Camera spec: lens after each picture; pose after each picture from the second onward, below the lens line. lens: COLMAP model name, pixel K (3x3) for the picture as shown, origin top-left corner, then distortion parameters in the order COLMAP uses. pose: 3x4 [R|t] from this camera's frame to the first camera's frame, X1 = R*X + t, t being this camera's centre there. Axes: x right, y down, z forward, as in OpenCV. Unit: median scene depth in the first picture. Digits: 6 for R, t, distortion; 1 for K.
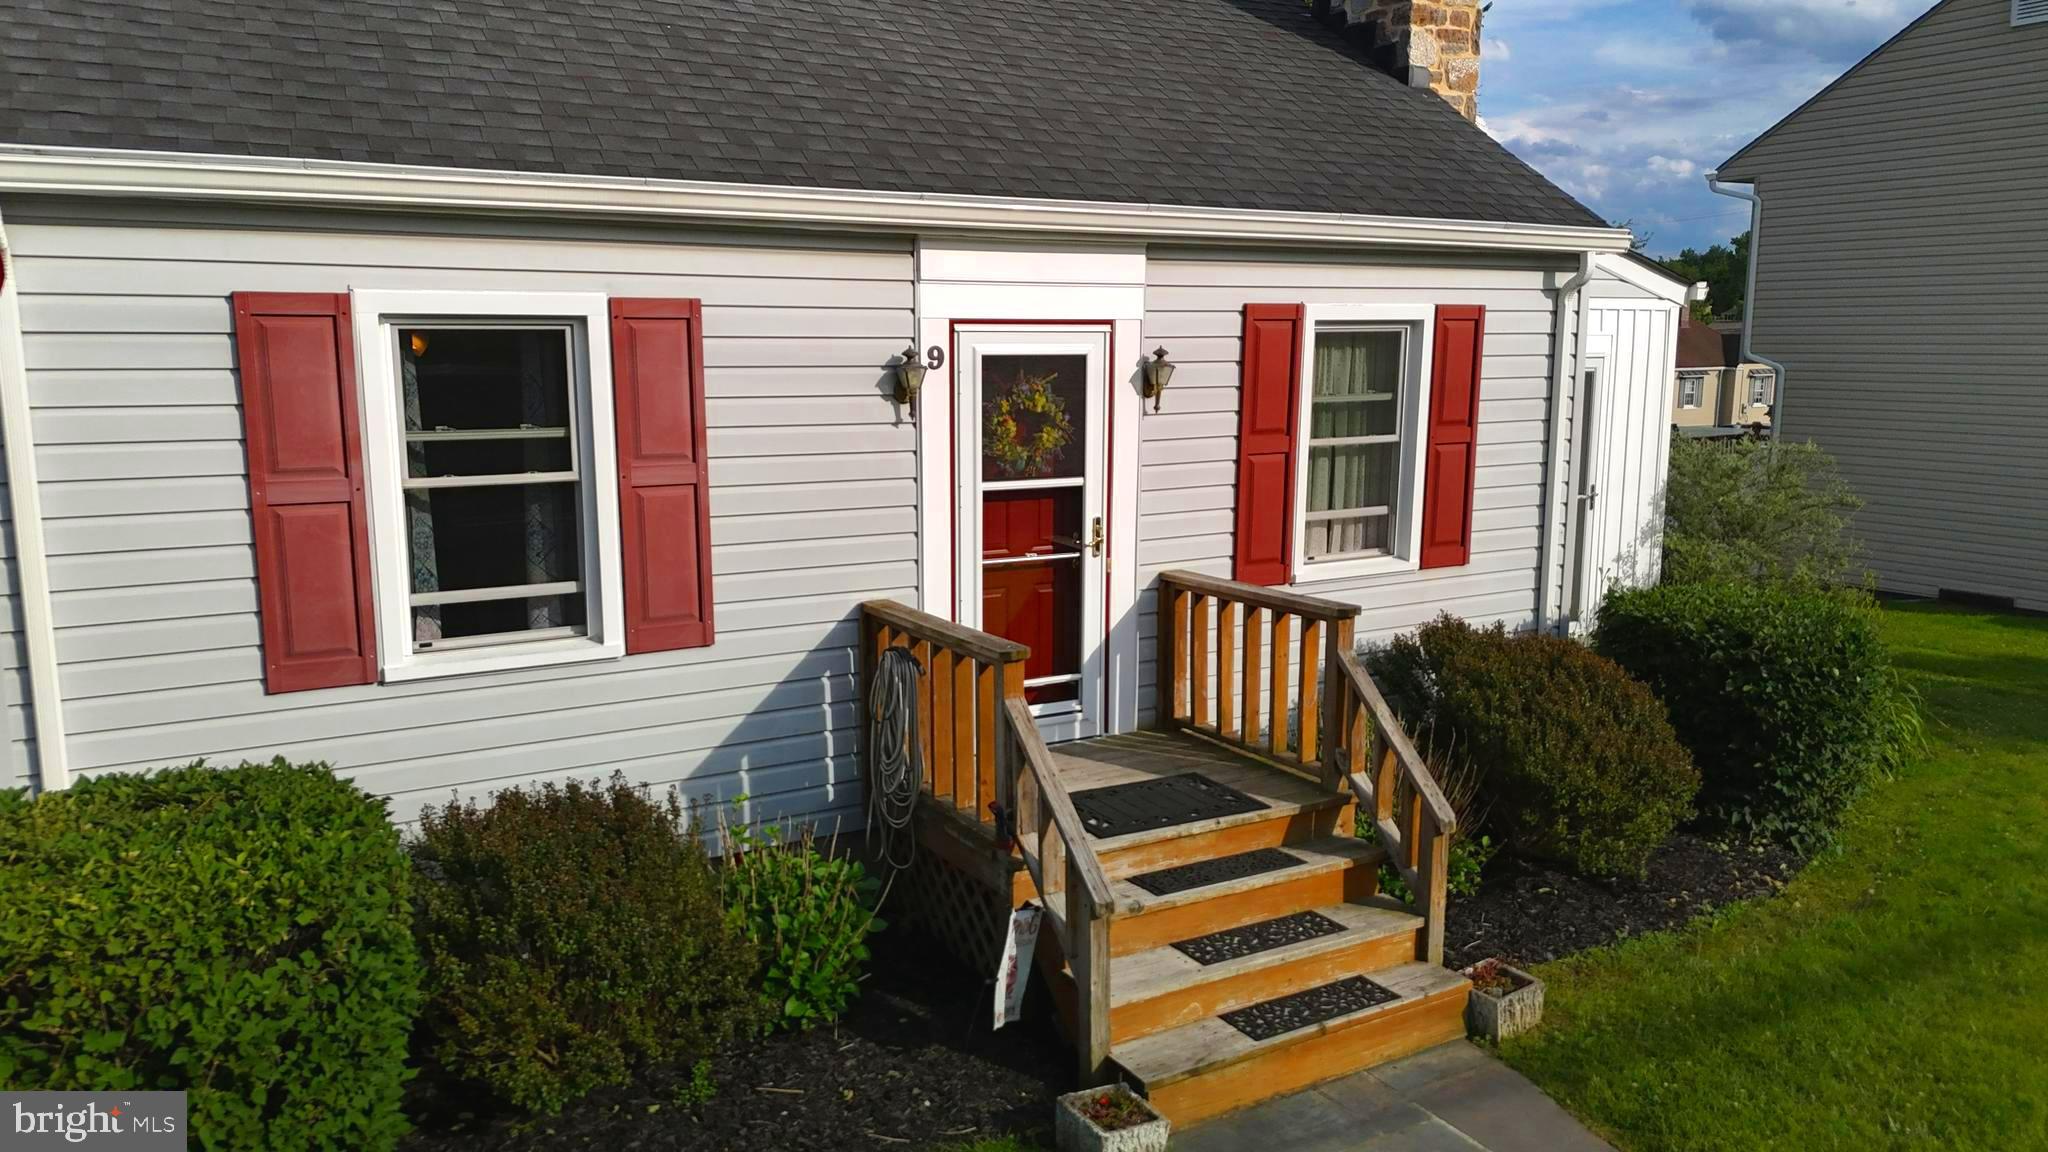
lens RADIAL K [[1501.1, 0, 1027.5], [0, 1501.1, 582.1], [0, 0, 1]] dist [0.095088, -0.096653]
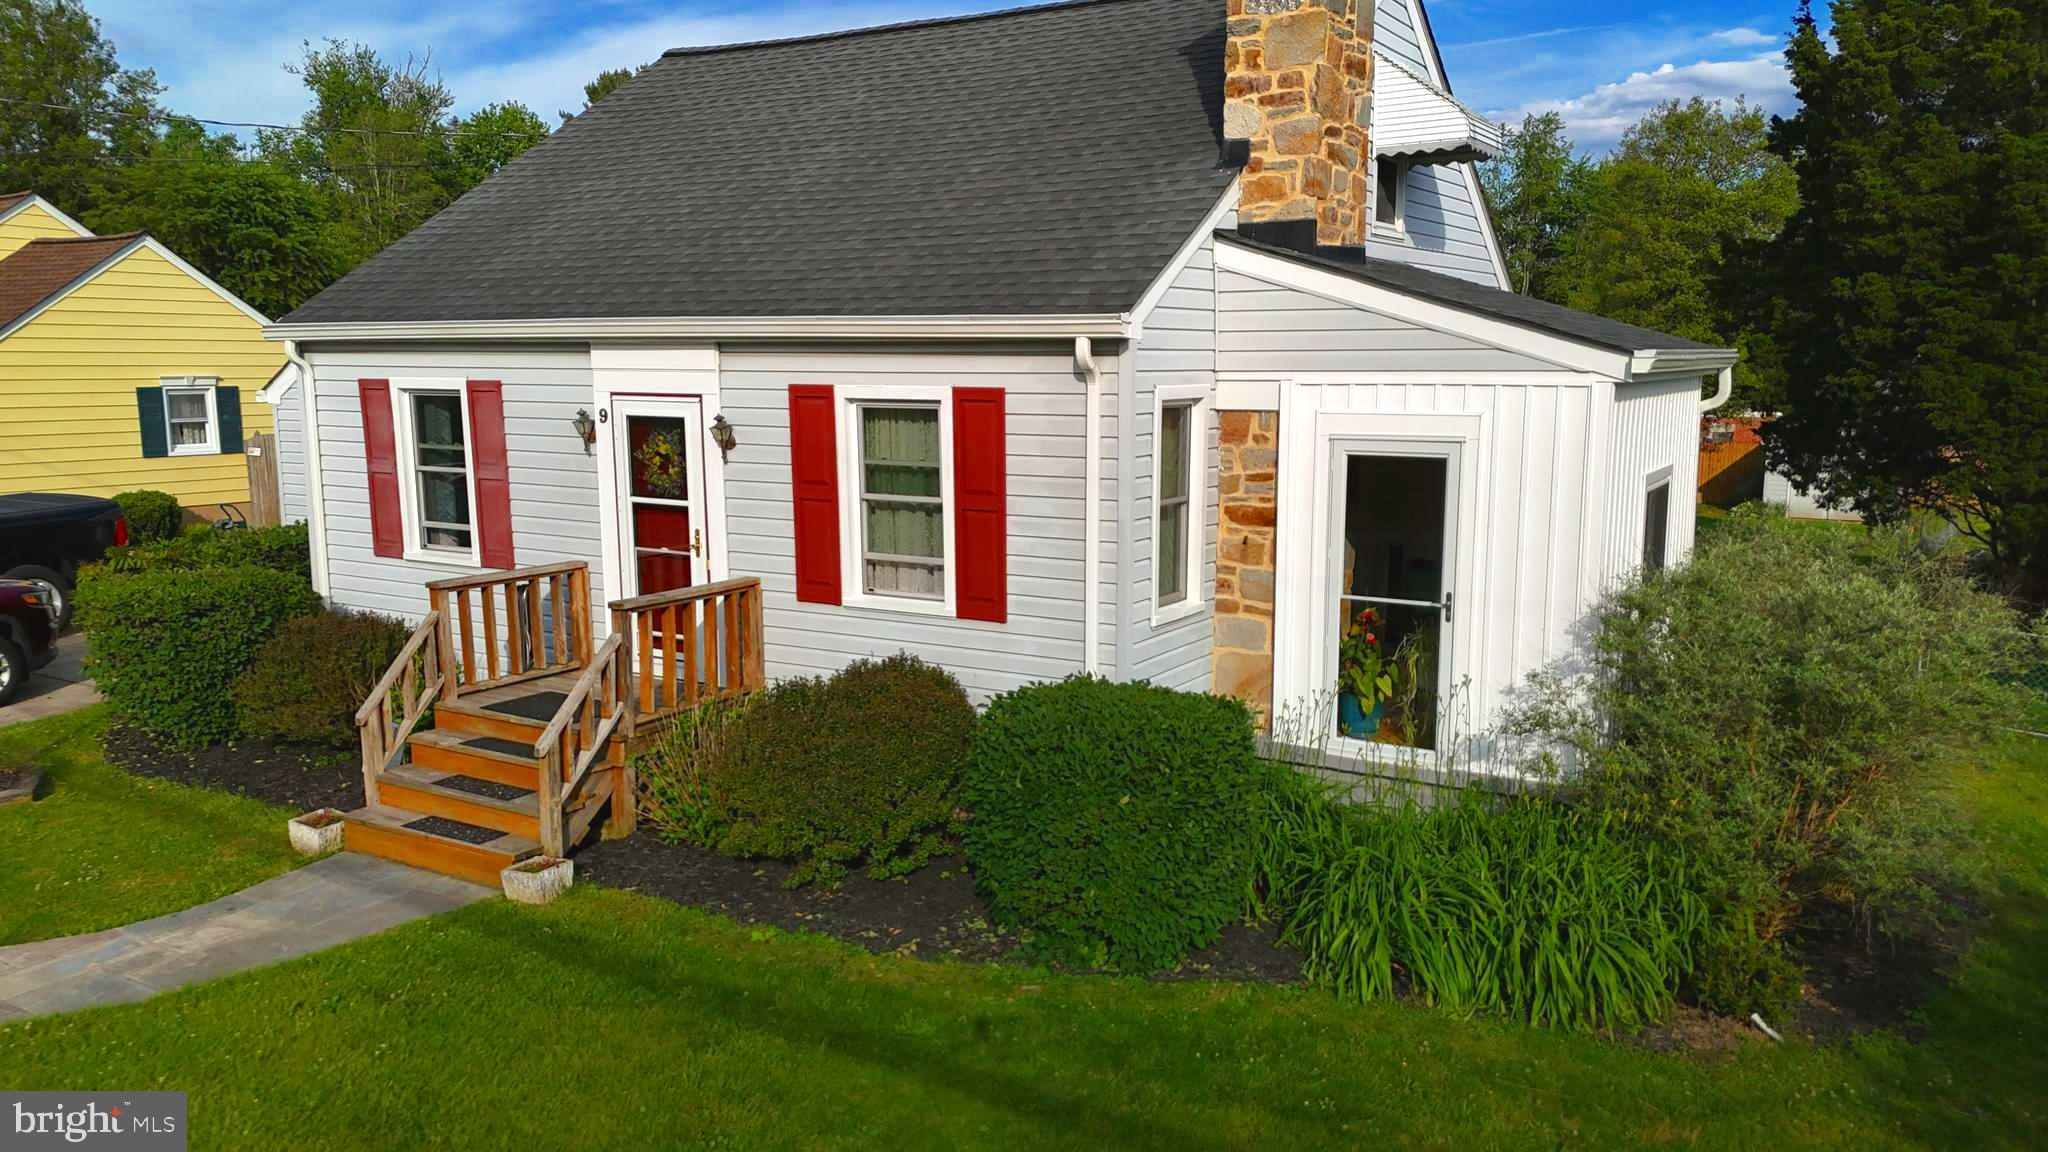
lens RADIAL K [[1501.1, 0, 1027.5], [0, 1501.1, 582.1], [0, 0, 1]] dist [0.095088, -0.096653]
pose [[0.469642, 0.132835, -0.872807, 1.544717], [-0.141471, 0.987164, 0.074117, -0.153332], [0.871449, 0.088669, 0.482406, 0.612346]]
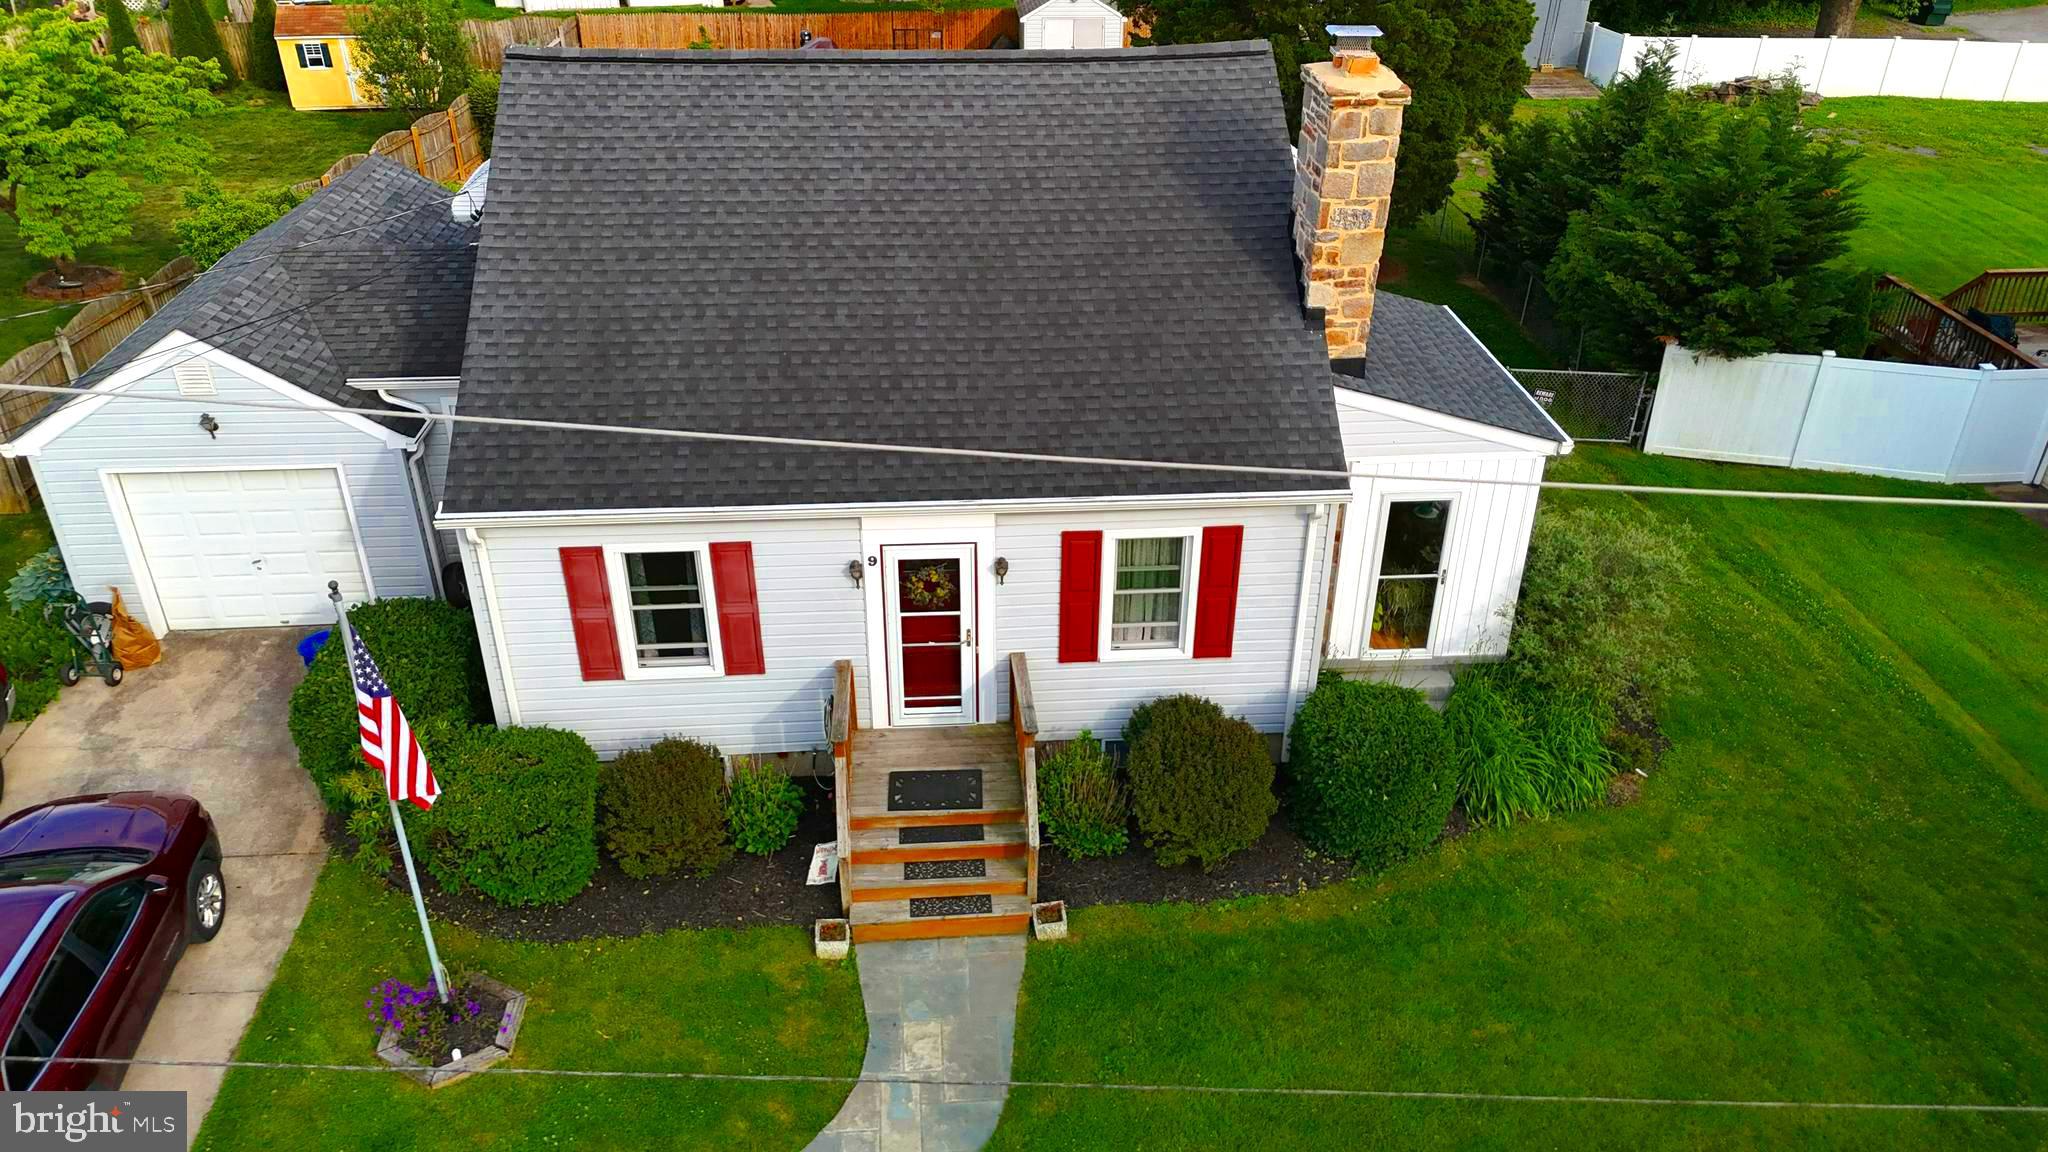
lens RADIAL K [[1501.1, 0, 1027.5], [0, 1501.1, 582.1], [0, 0, 1]] dist [0.095088, -0.096653]
pose [[0.896242, 0.231663, -0.378261, 0.878904], [-0.078451, 0.922121, 0.378865, -0.884913], [0.436572, -0.309880, 0.844618, -0.618446]]
